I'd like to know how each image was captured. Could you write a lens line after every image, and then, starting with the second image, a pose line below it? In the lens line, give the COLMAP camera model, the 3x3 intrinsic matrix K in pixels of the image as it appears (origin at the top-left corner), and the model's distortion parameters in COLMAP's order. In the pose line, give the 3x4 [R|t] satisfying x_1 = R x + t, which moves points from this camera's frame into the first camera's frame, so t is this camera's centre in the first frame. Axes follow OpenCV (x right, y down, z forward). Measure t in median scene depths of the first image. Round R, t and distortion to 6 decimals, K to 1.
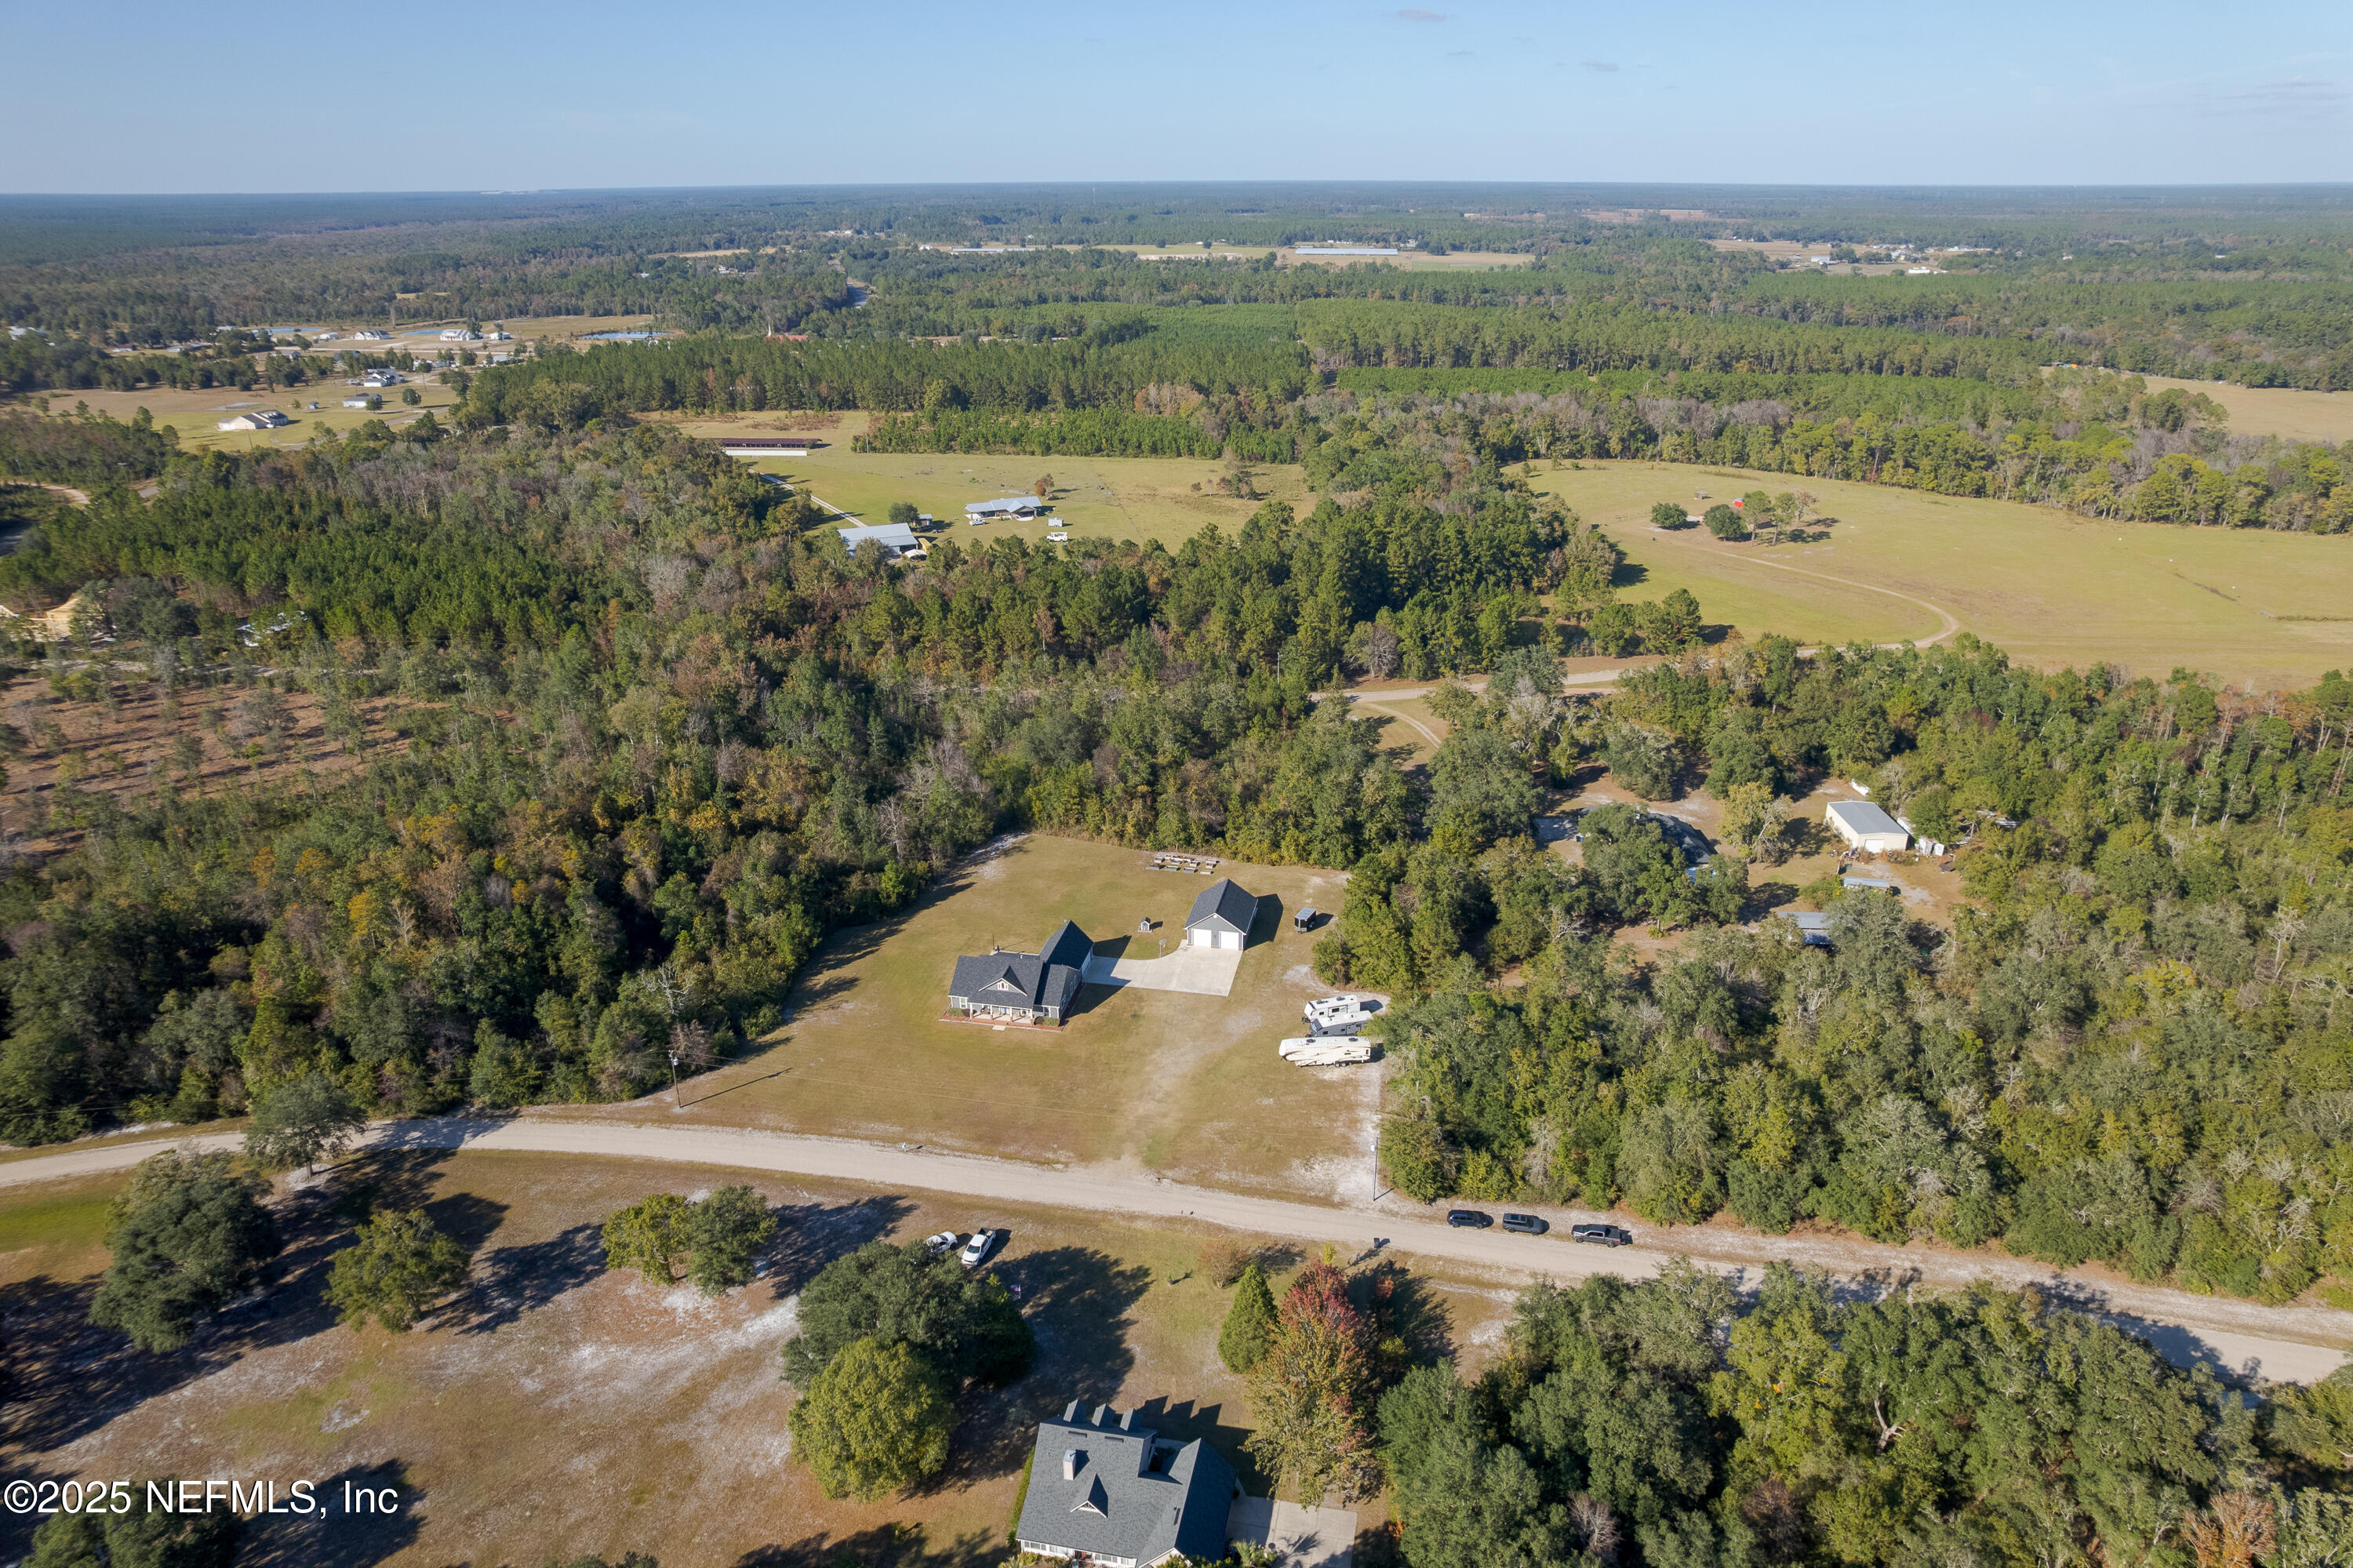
lens RADIAL K [[1506.6, 0, 1172.9], [0, 1506.6, 794.9], [0, 0, 1]] dist [-0.081703, 0.071675]
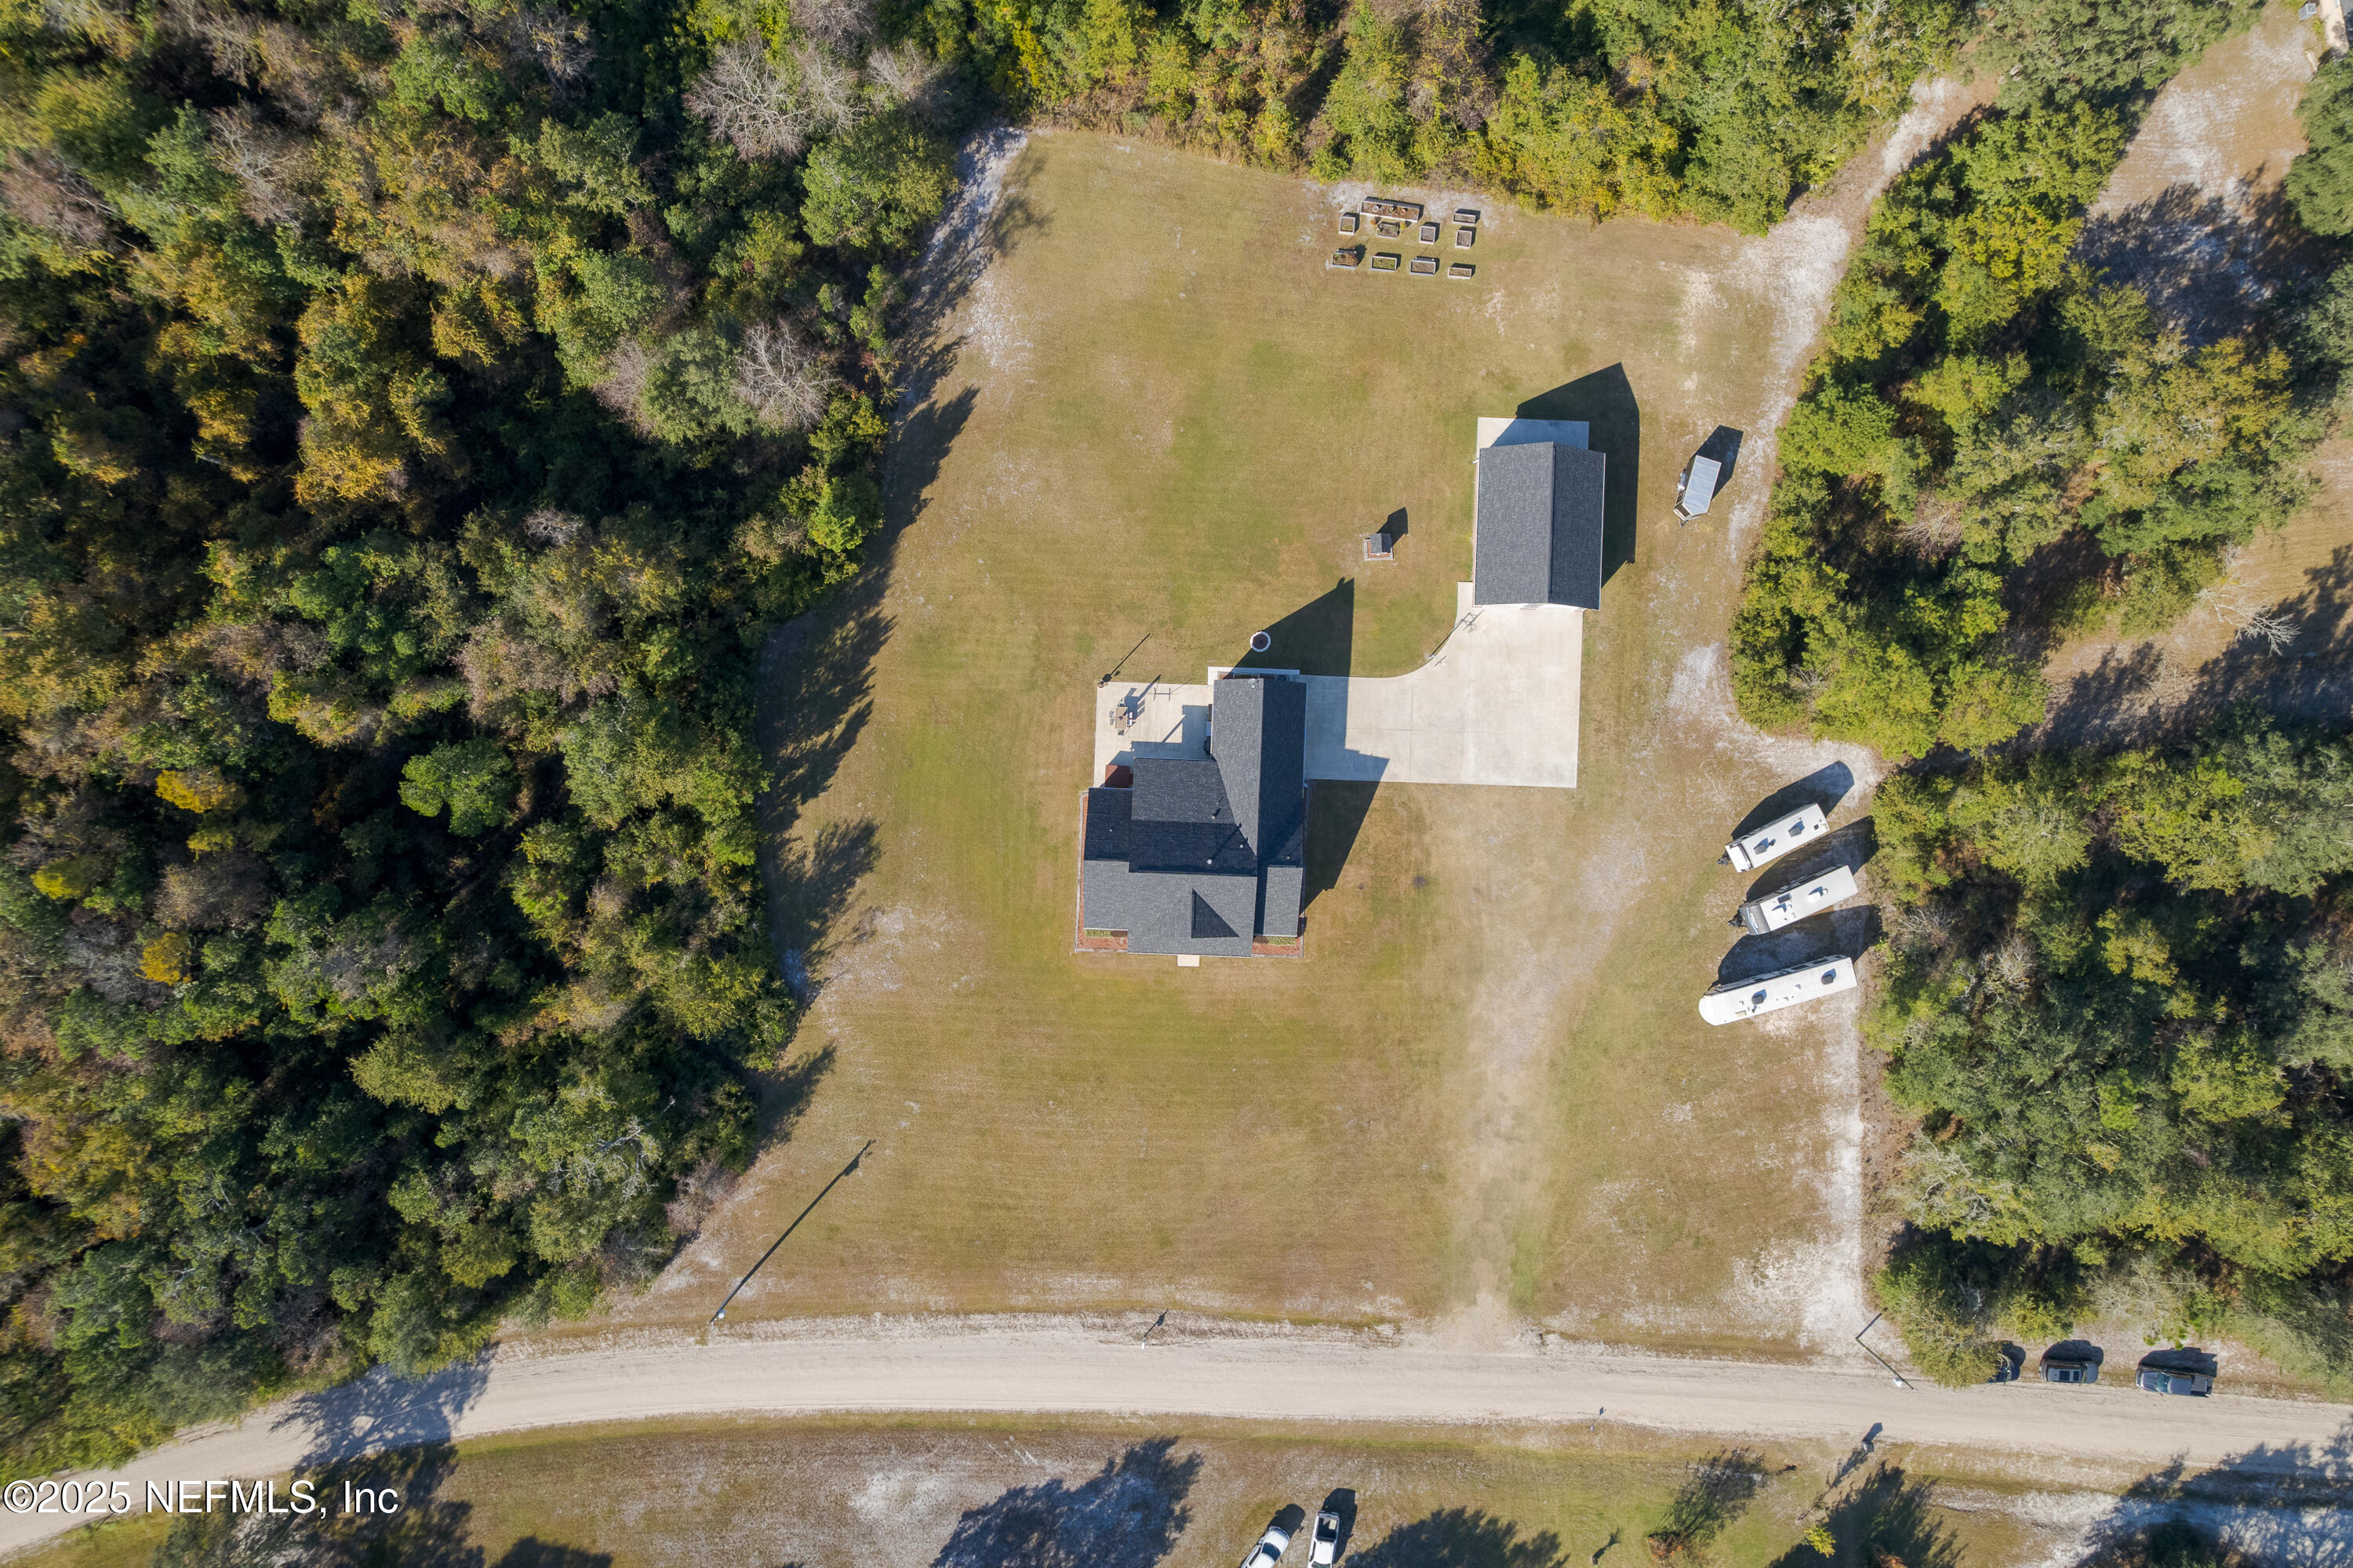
lens RADIAL K [[1506.6, 0, 1172.9], [0, 1506.6, 794.9], [0, 0, 1]] dist [-0.081703, 0.071675]
pose [[0.986281, -0.164935, 0.006784, -0.103673], [0.055896, 0.372351, 0.926407, -0.349042], [-0.155323, -0.913319, 0.376462, 0.761116]]
